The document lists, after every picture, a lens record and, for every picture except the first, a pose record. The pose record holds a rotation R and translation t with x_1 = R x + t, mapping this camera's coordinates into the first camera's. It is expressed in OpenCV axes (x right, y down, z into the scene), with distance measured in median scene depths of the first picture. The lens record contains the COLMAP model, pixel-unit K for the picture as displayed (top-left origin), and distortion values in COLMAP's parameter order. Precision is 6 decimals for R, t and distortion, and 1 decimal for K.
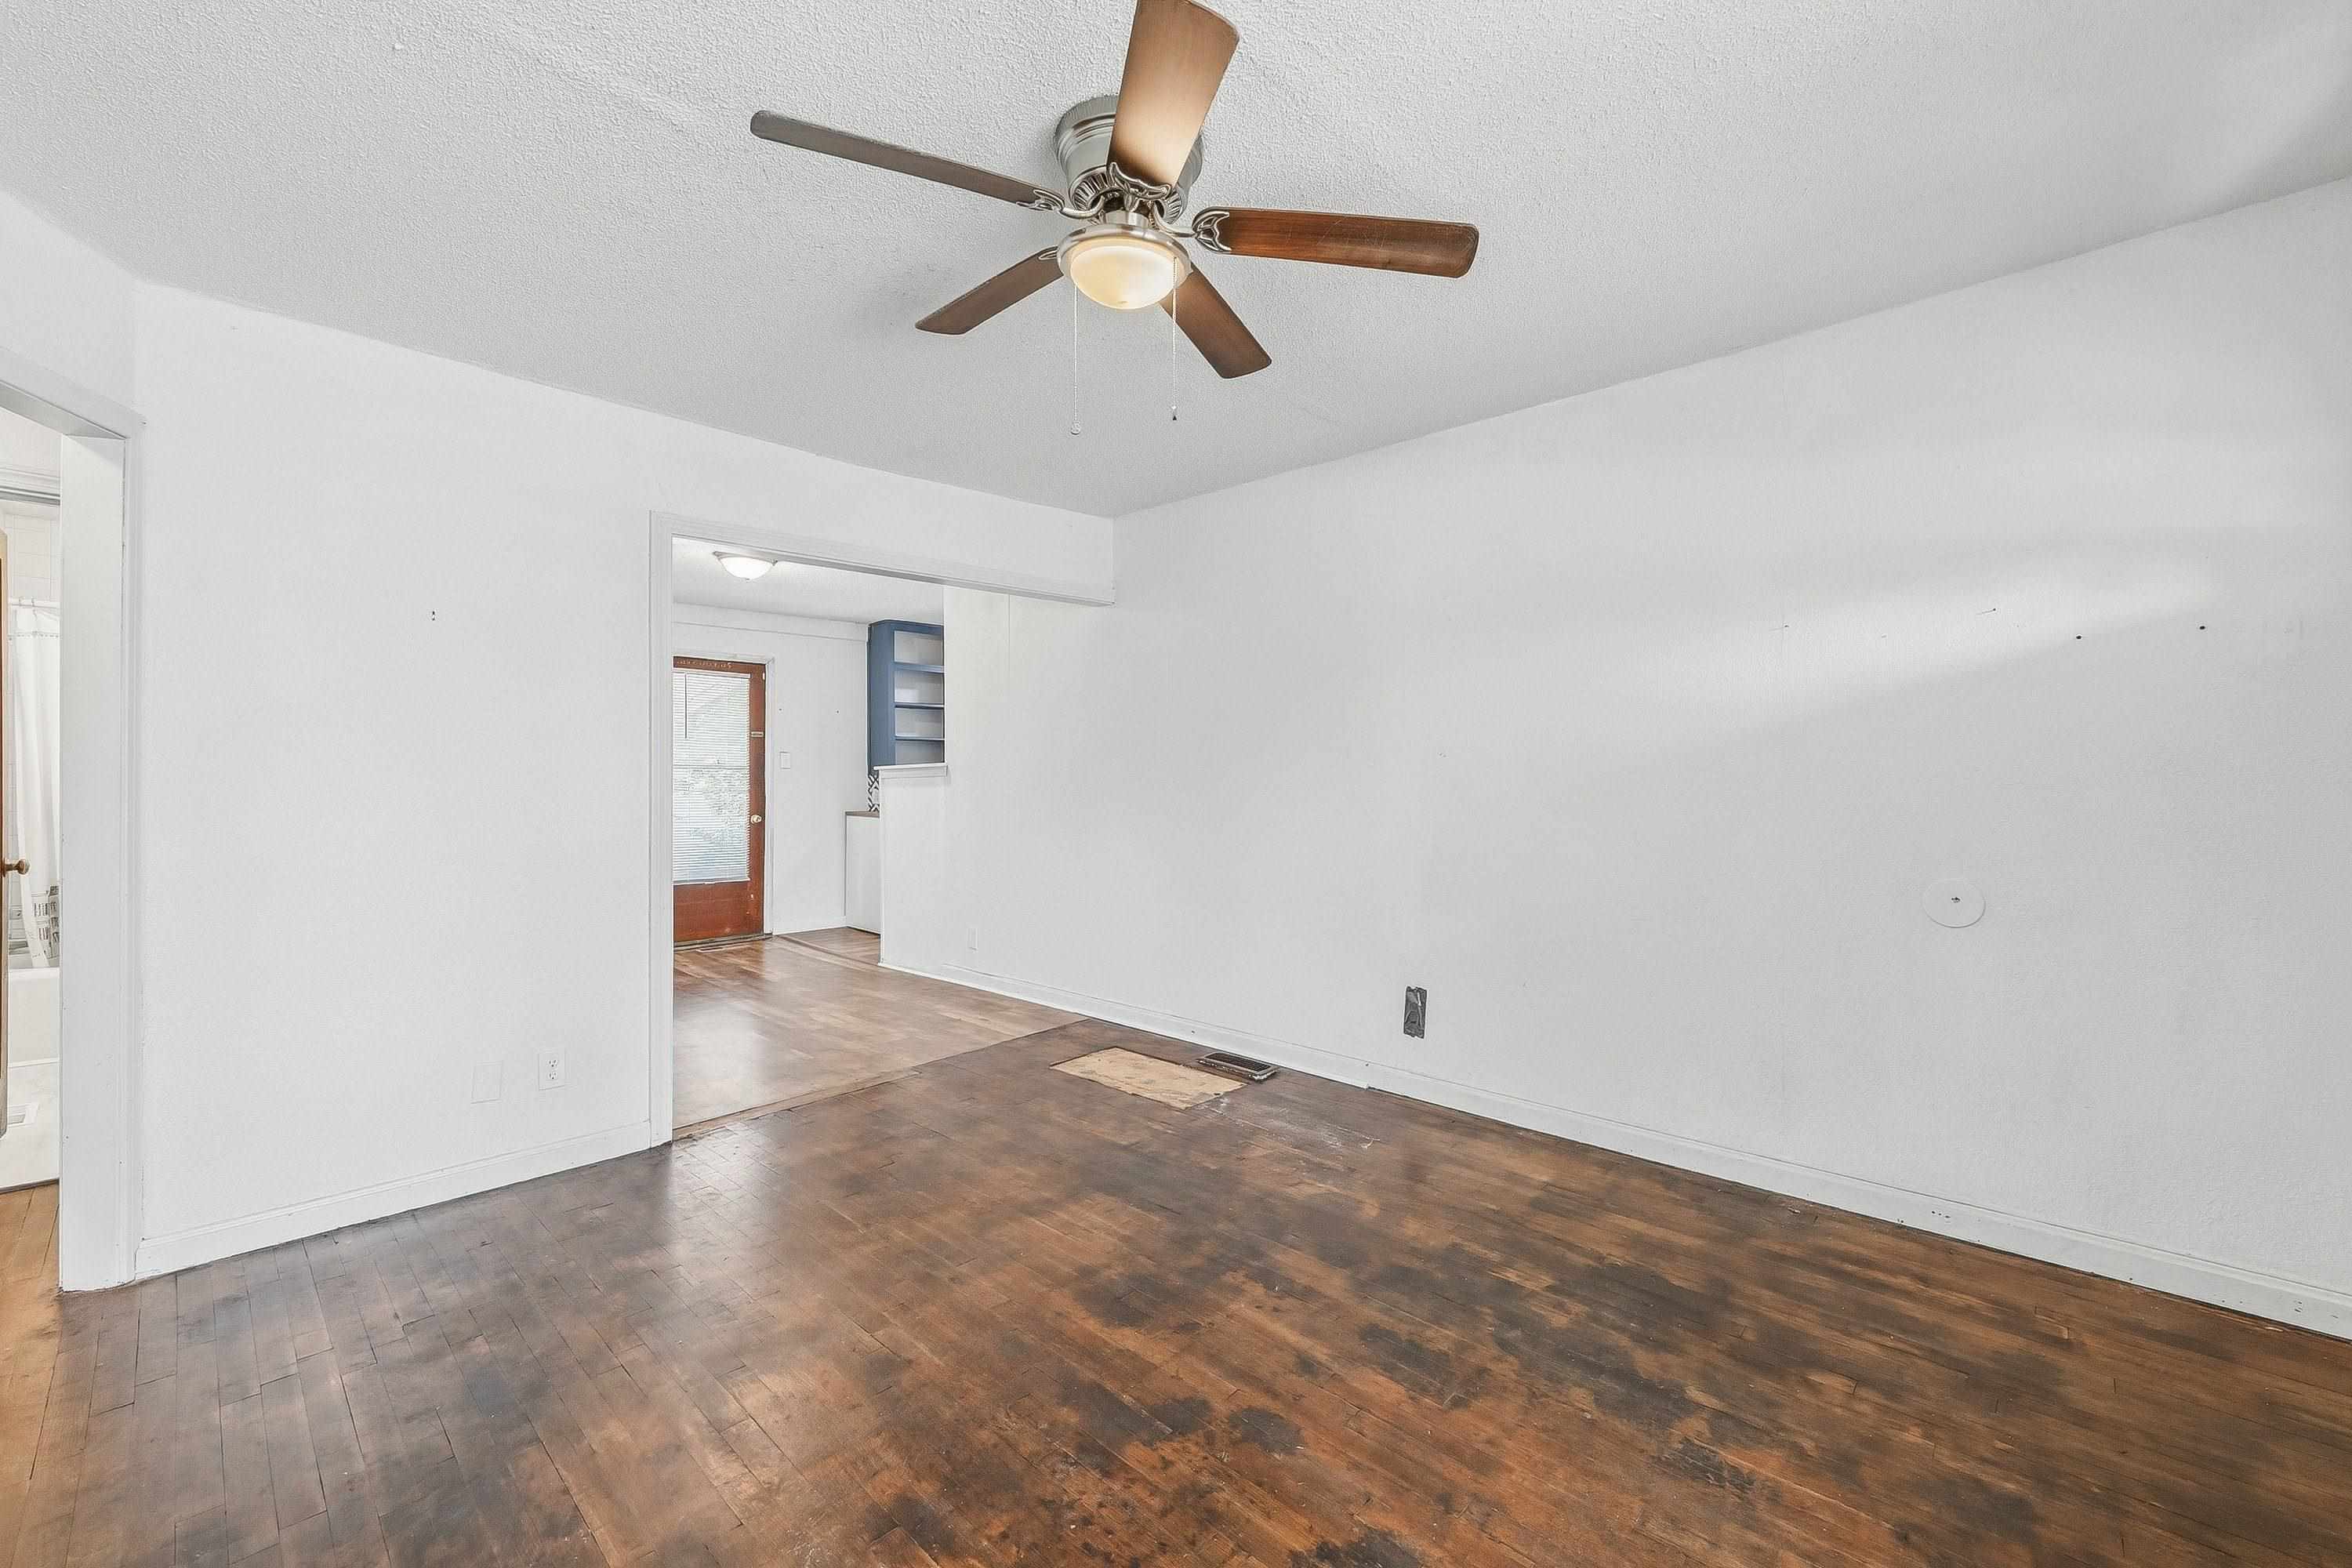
lens RADIAL K [[955.7, 0, 1185.1], [0, 955.7, 769.2], [0, 0, 1]] dist [-0.001431, 0.000274]
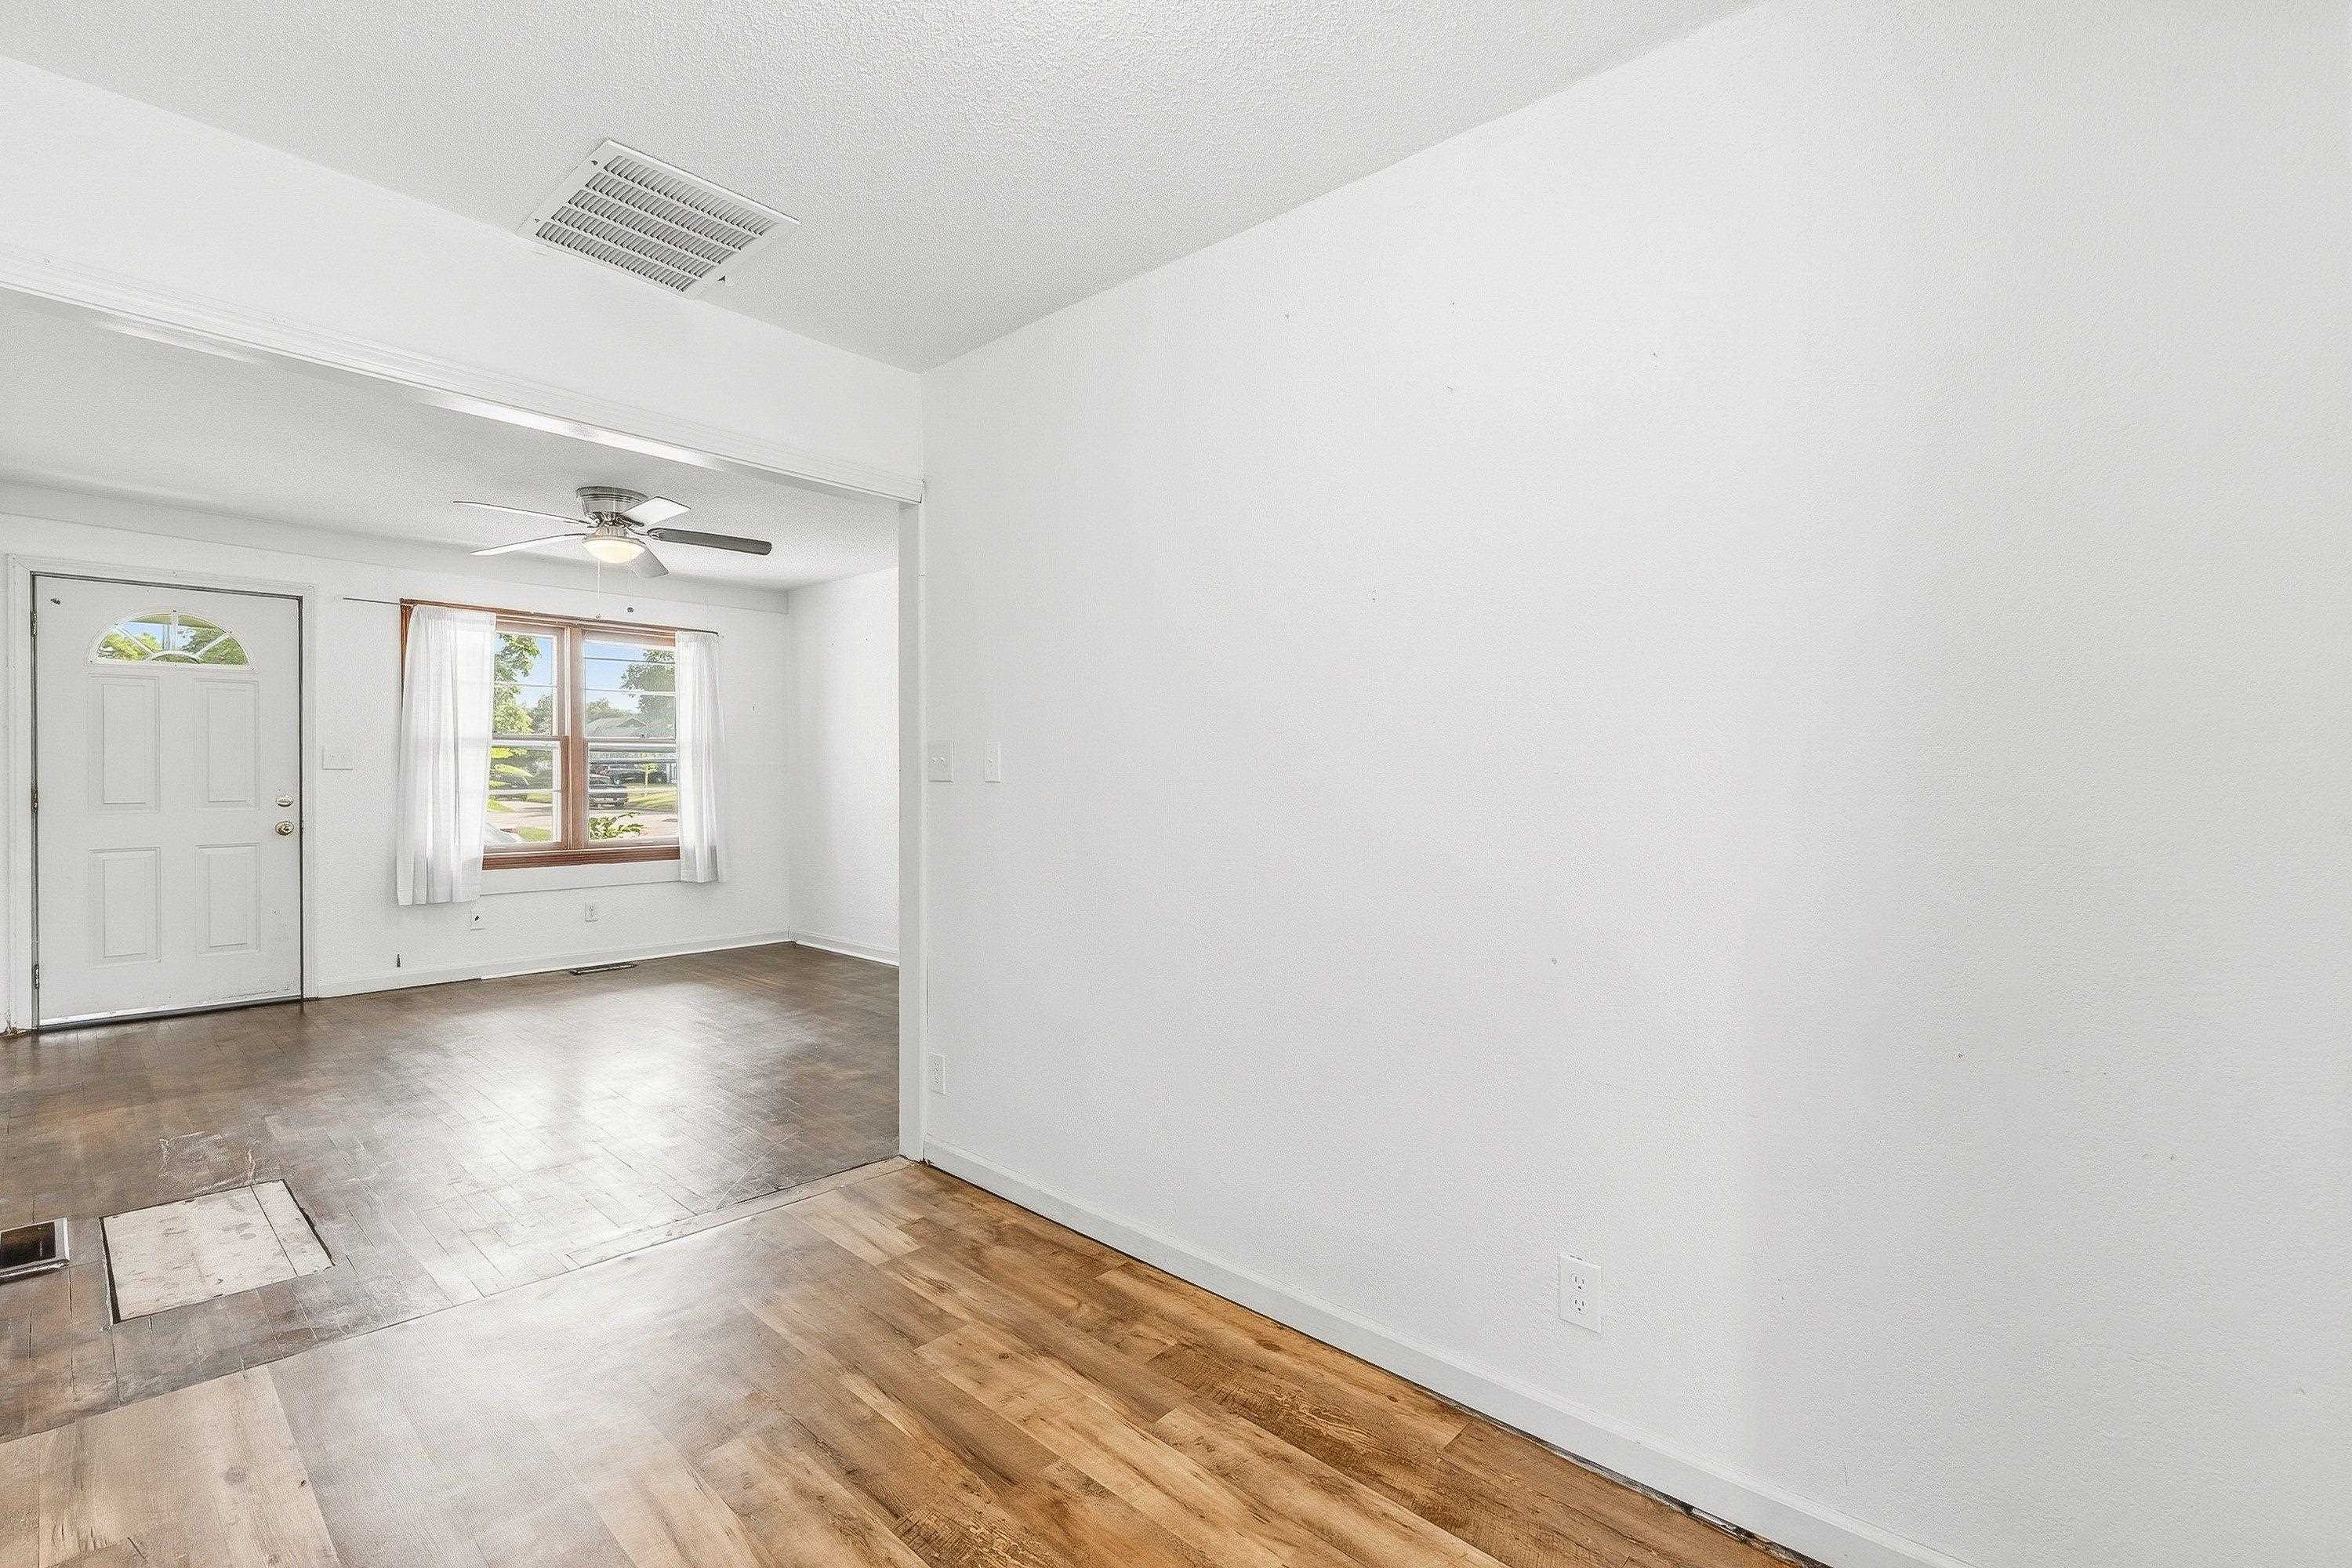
lens RADIAL K [[1001.1, 0, 1176.4], [0, 1001.1, 771.3], [0, 0, 1]] dist [-0.006164, 0.000075]
pose [[-0.999376, -0.000684, -0.035320, -0.808112], [-0.000412, 0.999970, -0.007709, 0.020322], [0.035324, -0.007689, -0.999346, 2.090876]]
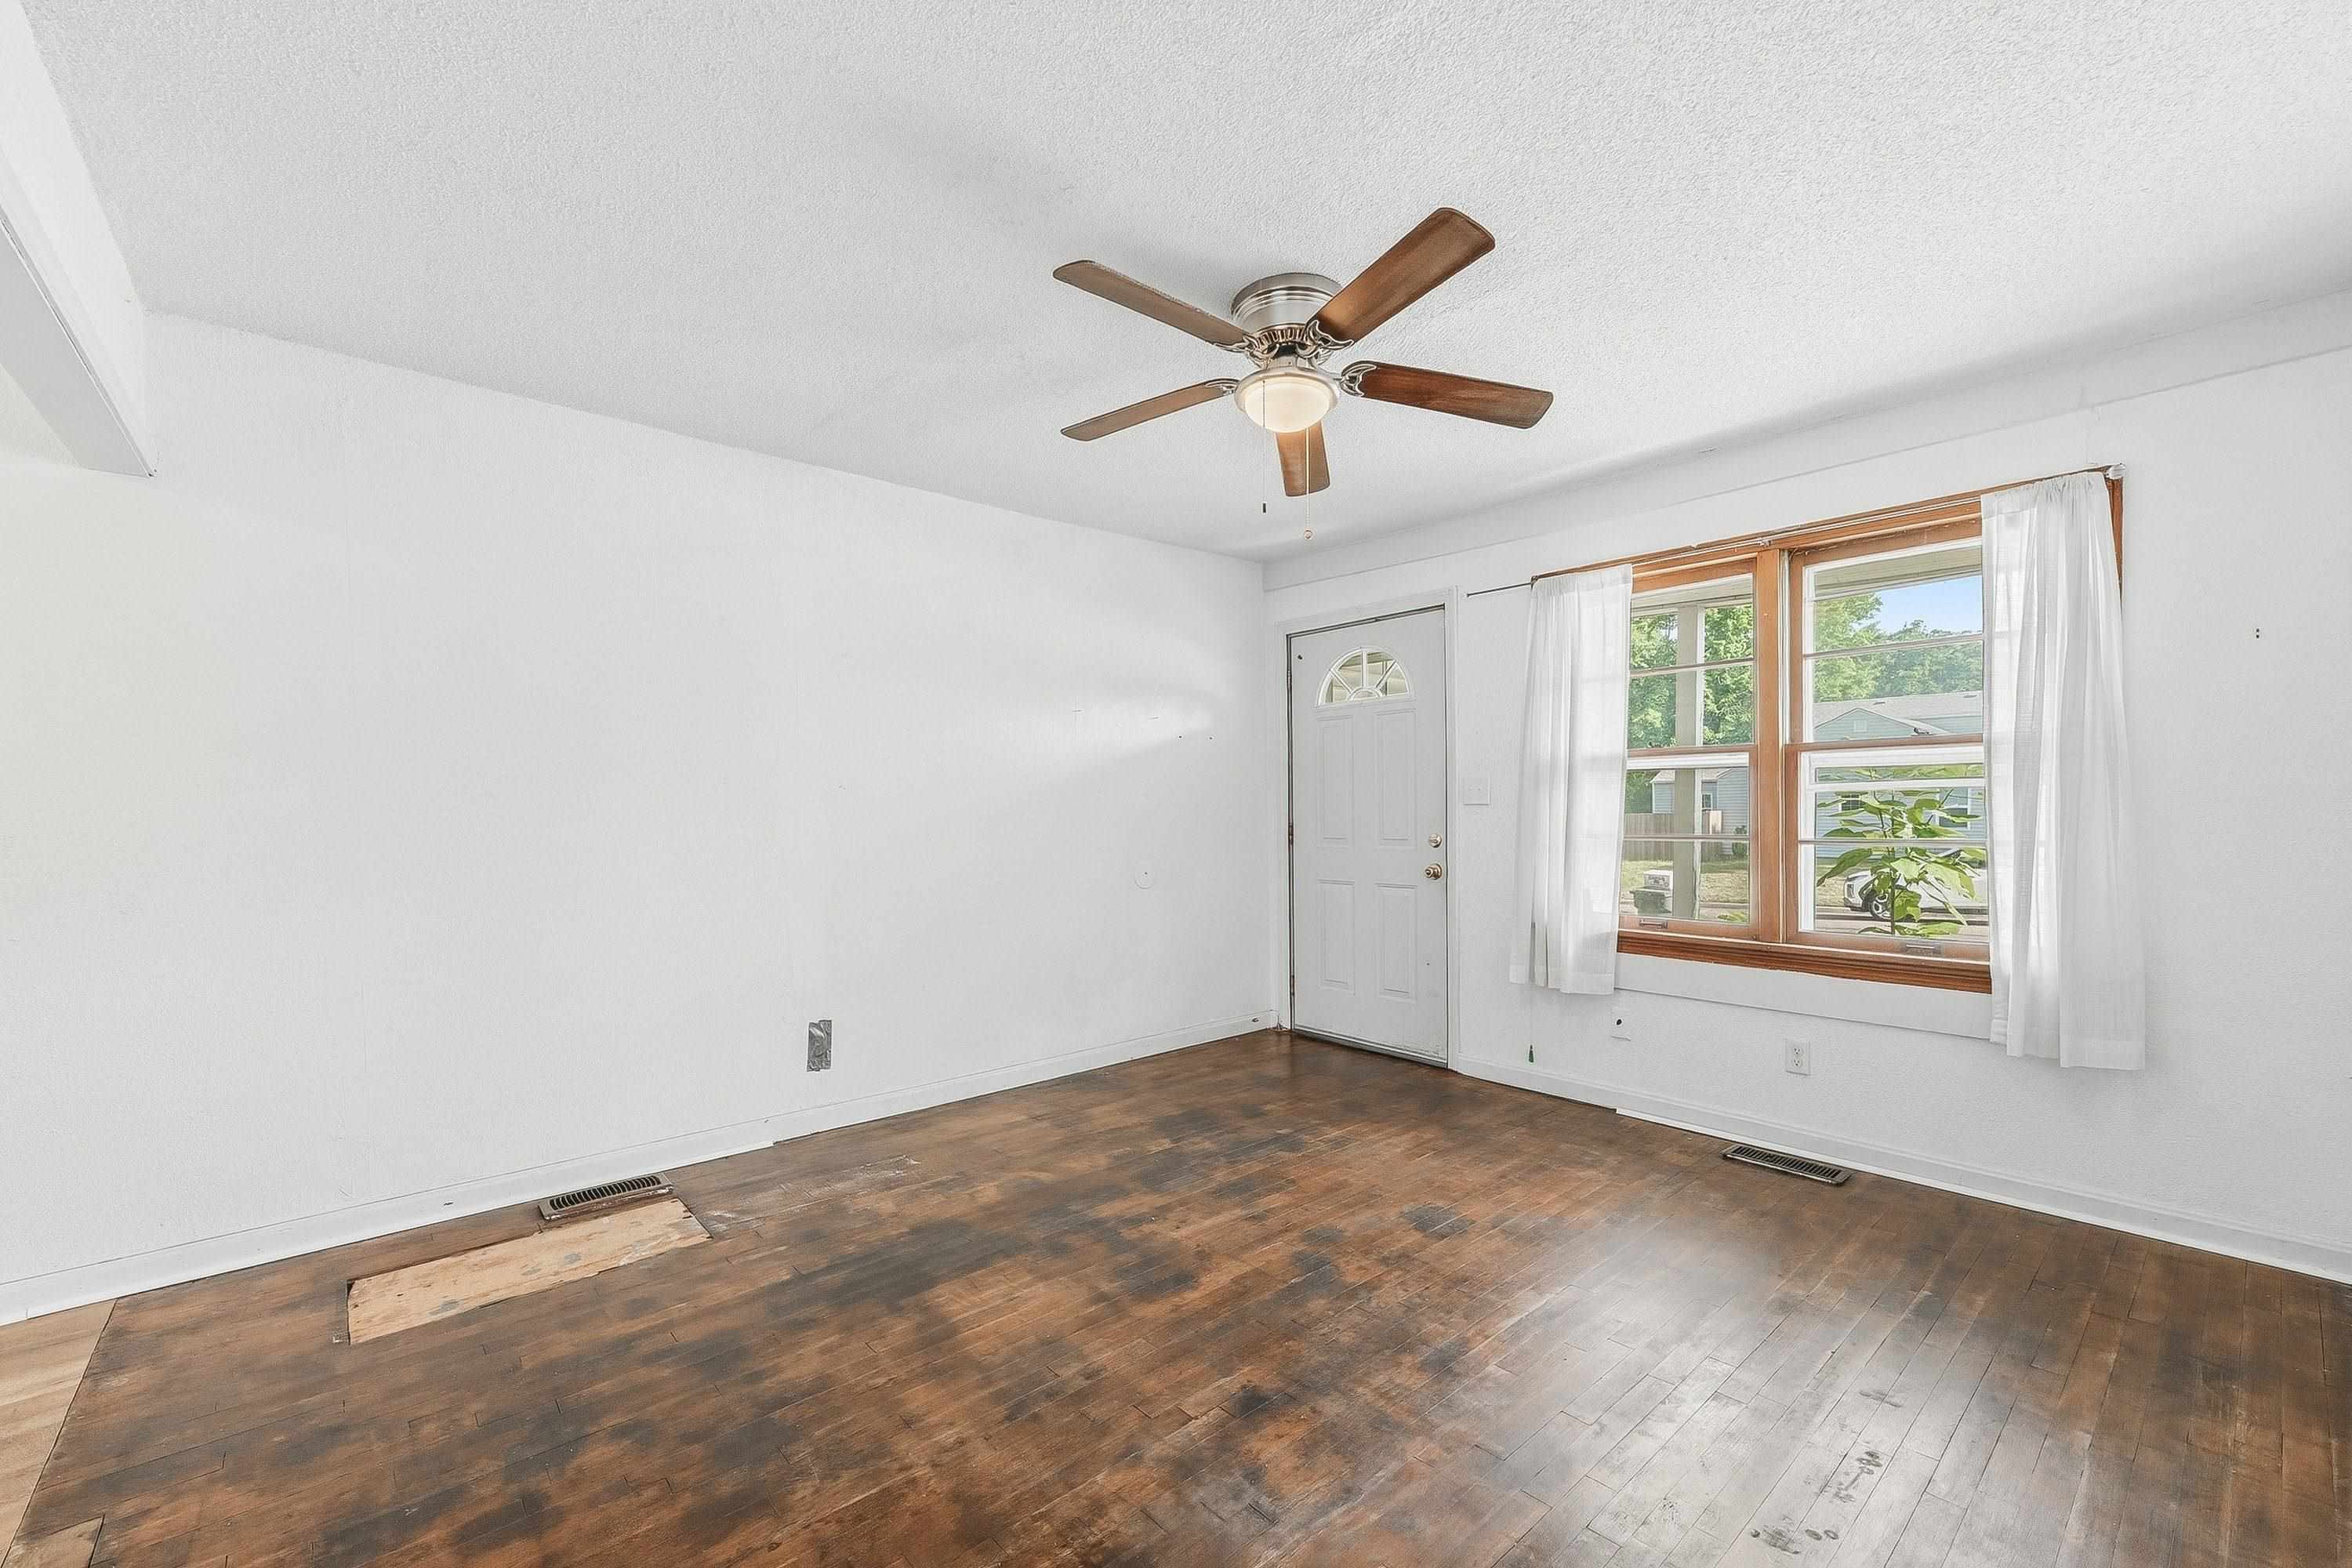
lens RADIAL K [[955.7, 0, 1162.1], [0, 955.7, 818.2], [0, 0, 1]] dist [-0.001431, 0.000274]
pose [[0.098942, -0.010262, 0.995040, -0.819160], [0.001814, 0.999947, 0.010132, 0.009432], [-0.995092, 0.000802, 0.098955, 0.629311]]
